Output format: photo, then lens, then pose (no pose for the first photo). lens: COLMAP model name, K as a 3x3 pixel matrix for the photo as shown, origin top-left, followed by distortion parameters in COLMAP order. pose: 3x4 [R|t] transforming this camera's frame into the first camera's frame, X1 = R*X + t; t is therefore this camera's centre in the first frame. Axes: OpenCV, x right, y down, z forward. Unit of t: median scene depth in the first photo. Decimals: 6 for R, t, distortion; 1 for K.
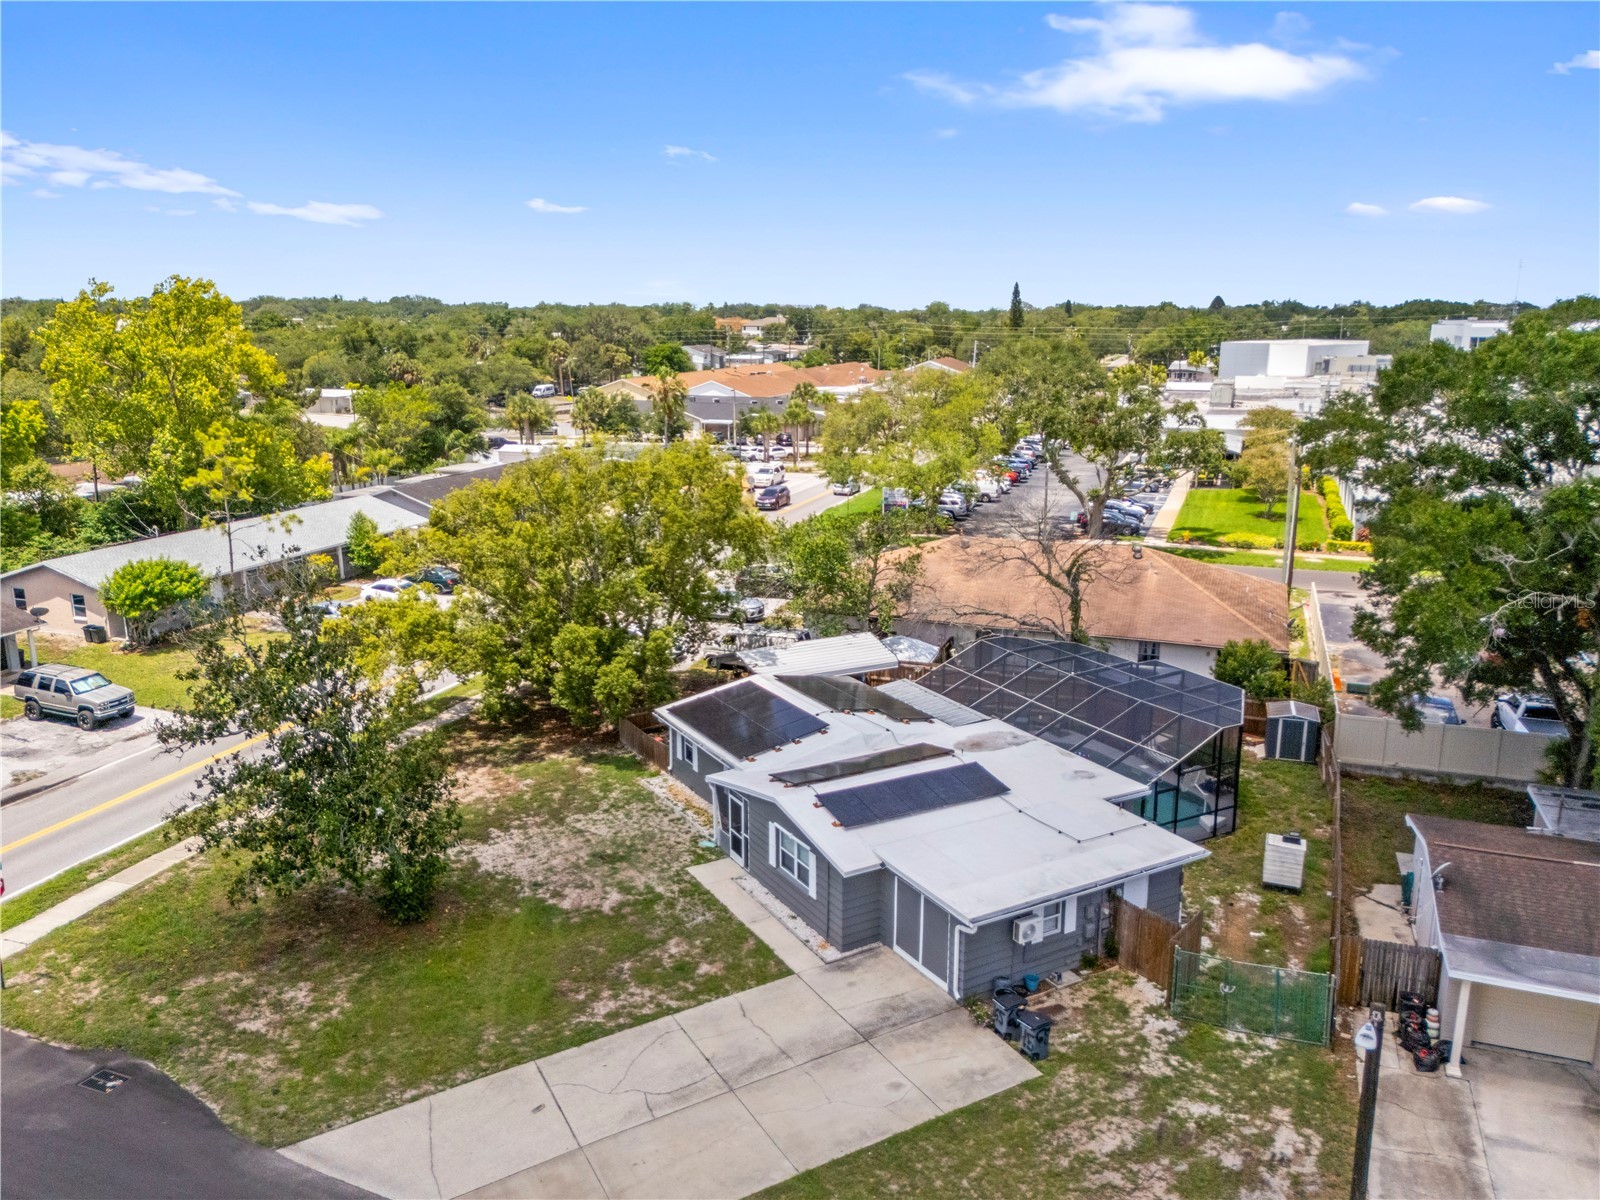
lens RADIAL K [[1244.9, 0, 805.6], [0, 1244.9, 529.0], [0, 0, 1]] dist [0.047172, -0.006256]
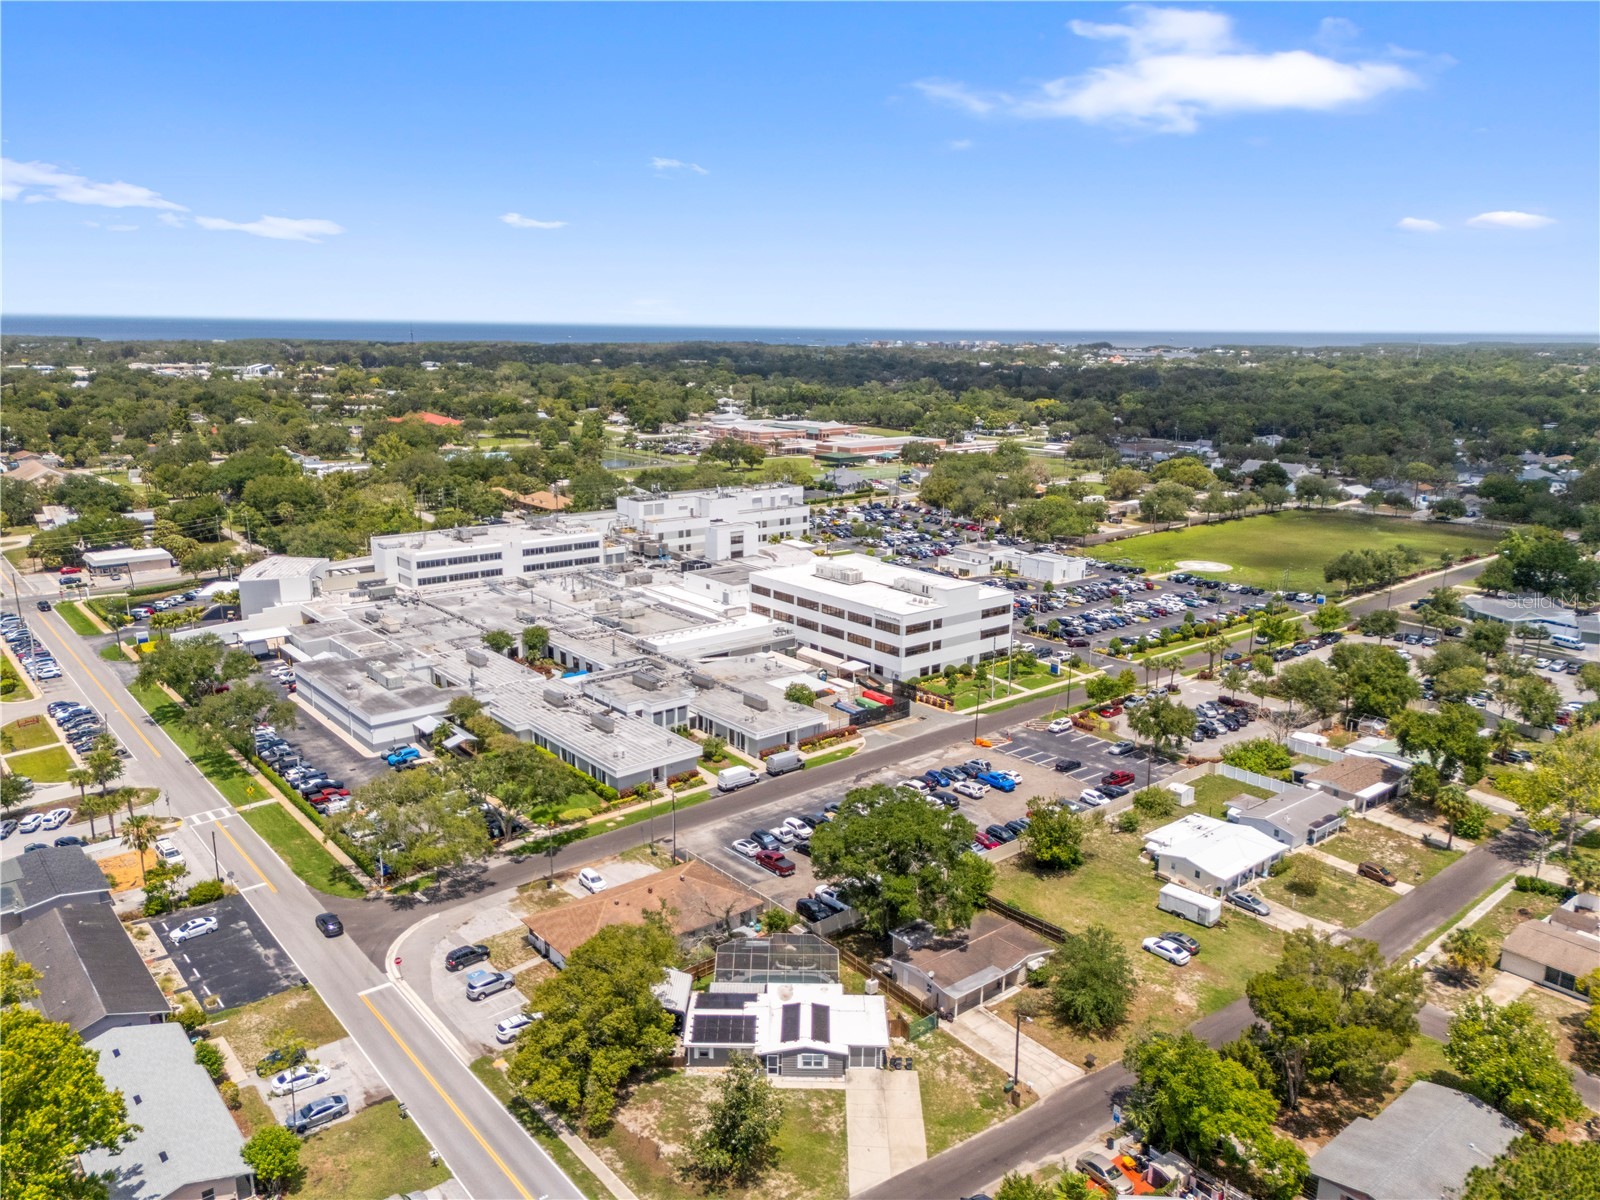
lens RADIAL K [[1174.4, 0, 800.0], [0, 1174.4, 600.0], [0, 0, 1]] dist [0.095422, -0.109281]
pose [[0.505516, -0.193608, 0.840815, -2.378501], [0.142944, 0.979825, 0.139676, -1.327878], [-0.850894, 0.049581, 0.522992, -0.602913]]
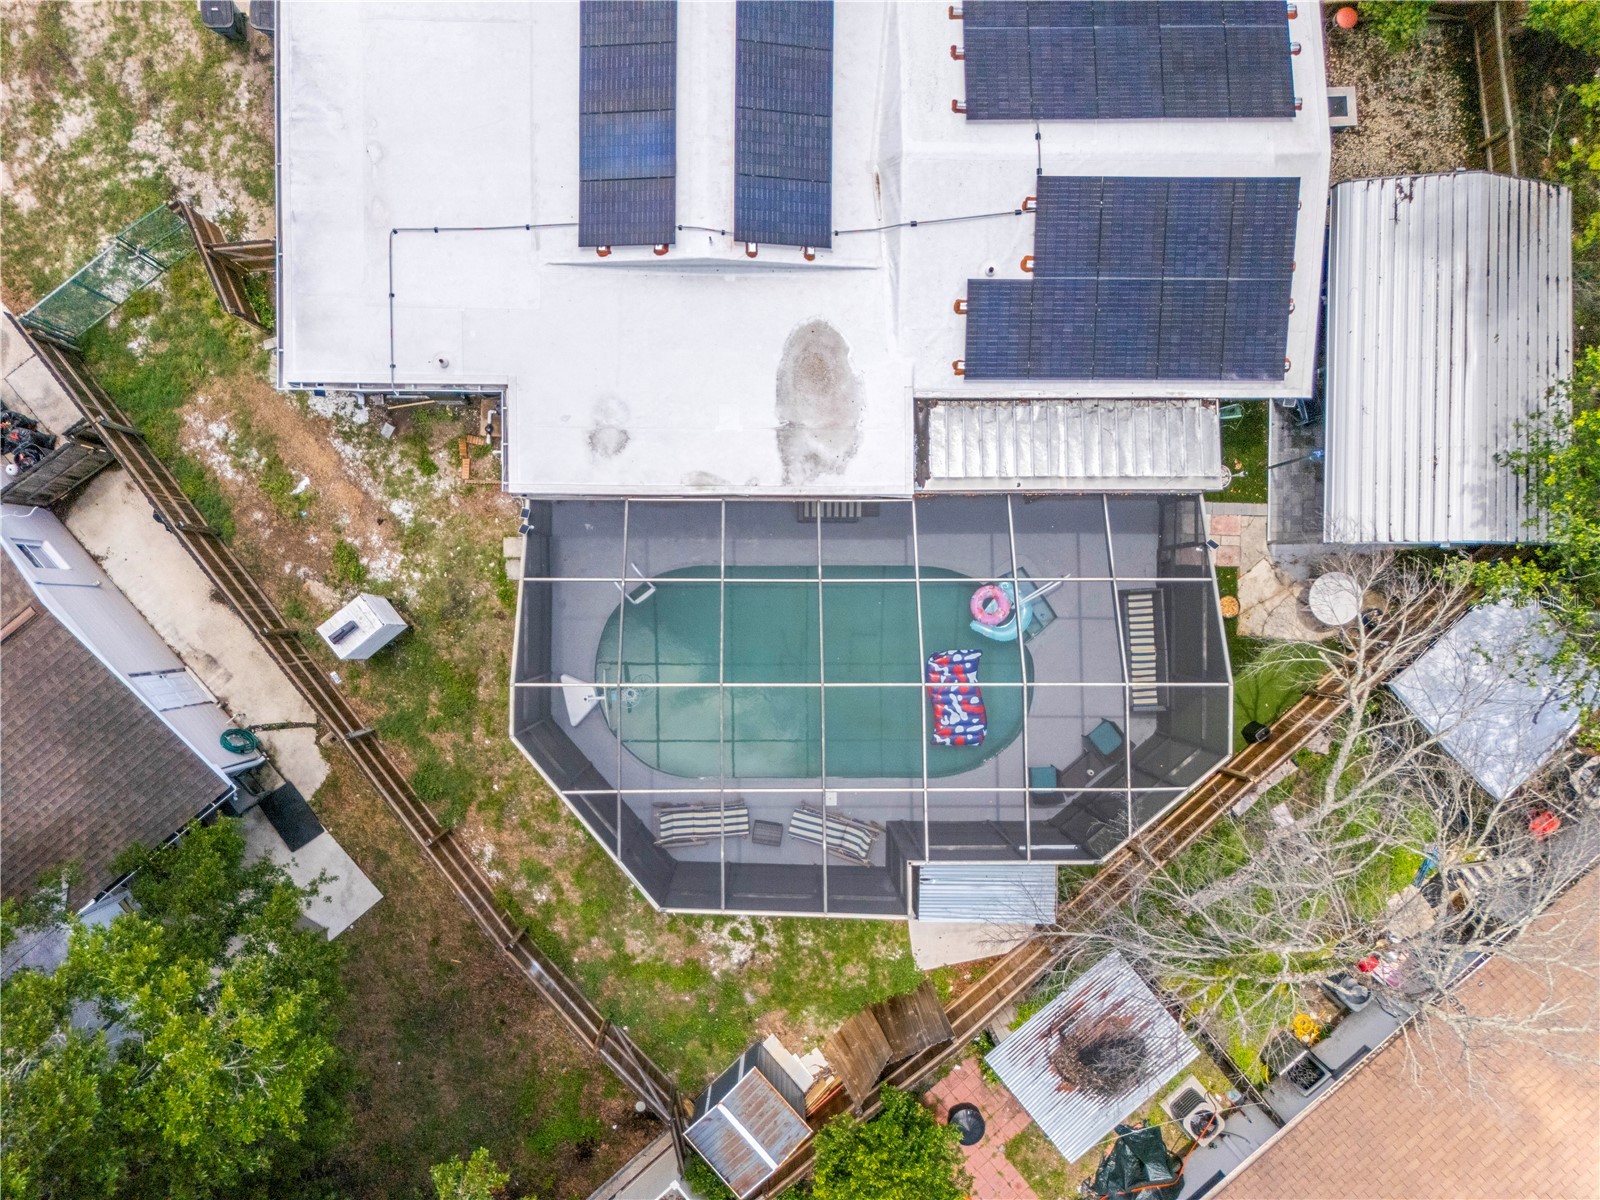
lens RADIAL K [[1212.3, 0, 798.8], [0, 1212.3, 606.4], [0, 0, 1]] dist [0.092074, -0.096714]
pose [[-0.499928, 0.865848, -0.019447, 0.292586], [-0.181750, -0.082932, 0.979841, -0.425022], [0.846781, 0.493385, 0.198828, 1.143063]]
